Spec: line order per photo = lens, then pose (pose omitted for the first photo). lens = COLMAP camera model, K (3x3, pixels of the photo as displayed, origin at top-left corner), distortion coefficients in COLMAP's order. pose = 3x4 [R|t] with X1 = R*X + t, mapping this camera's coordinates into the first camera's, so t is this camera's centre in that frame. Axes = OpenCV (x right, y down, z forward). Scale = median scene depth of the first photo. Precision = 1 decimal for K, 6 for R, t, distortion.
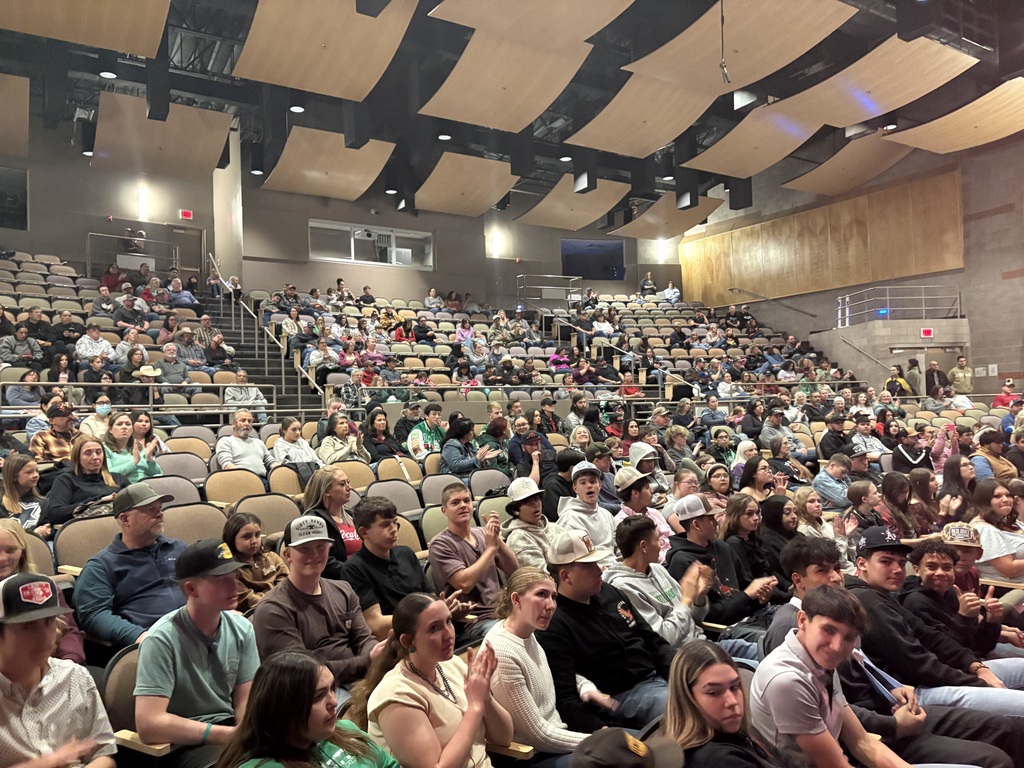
lens RADIAL K [[780.2, 0, 504.4], [0, 780.2, 380.6], [0, 0, 1]] dist [0.040324, -0.026835]
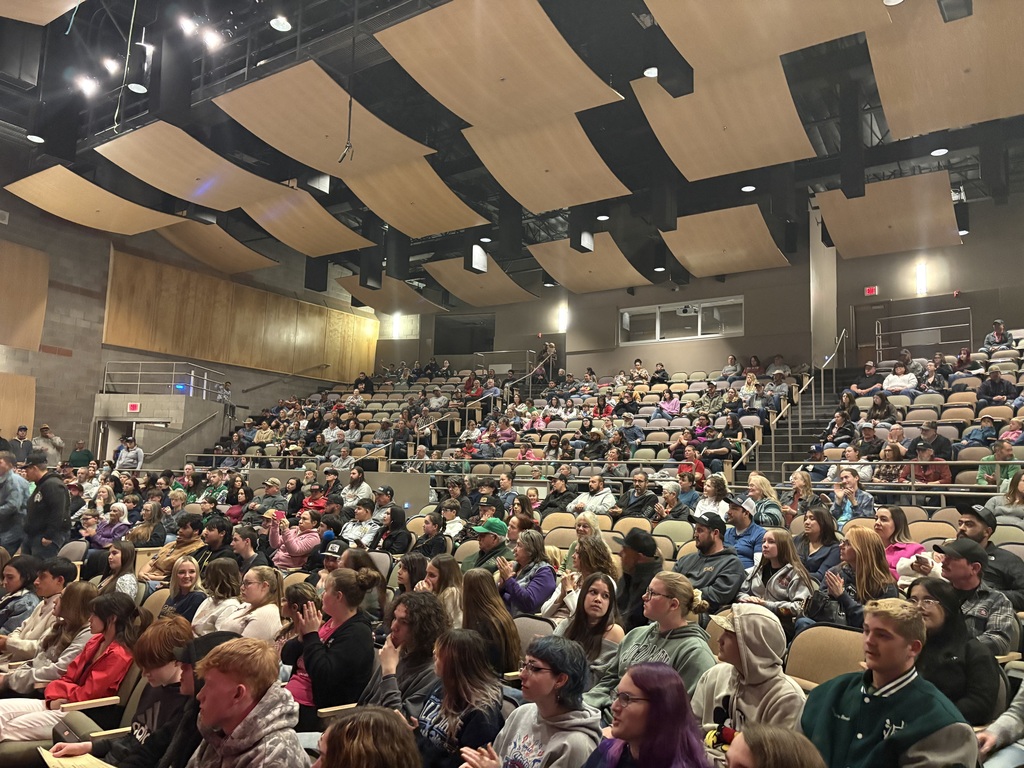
lens RADIAL K [[780.2, 0, 504.4], [0, 780.2, 380.6], [0, 0, 1]] dist [0.040324, -0.026835]
pose [[0.330672, -0.080560, -0.940301, 0.627485], [-0.013054, 0.995864, -0.089911, -0.002523], [0.943655, 0.042005, 0.328253, 0.409519]]
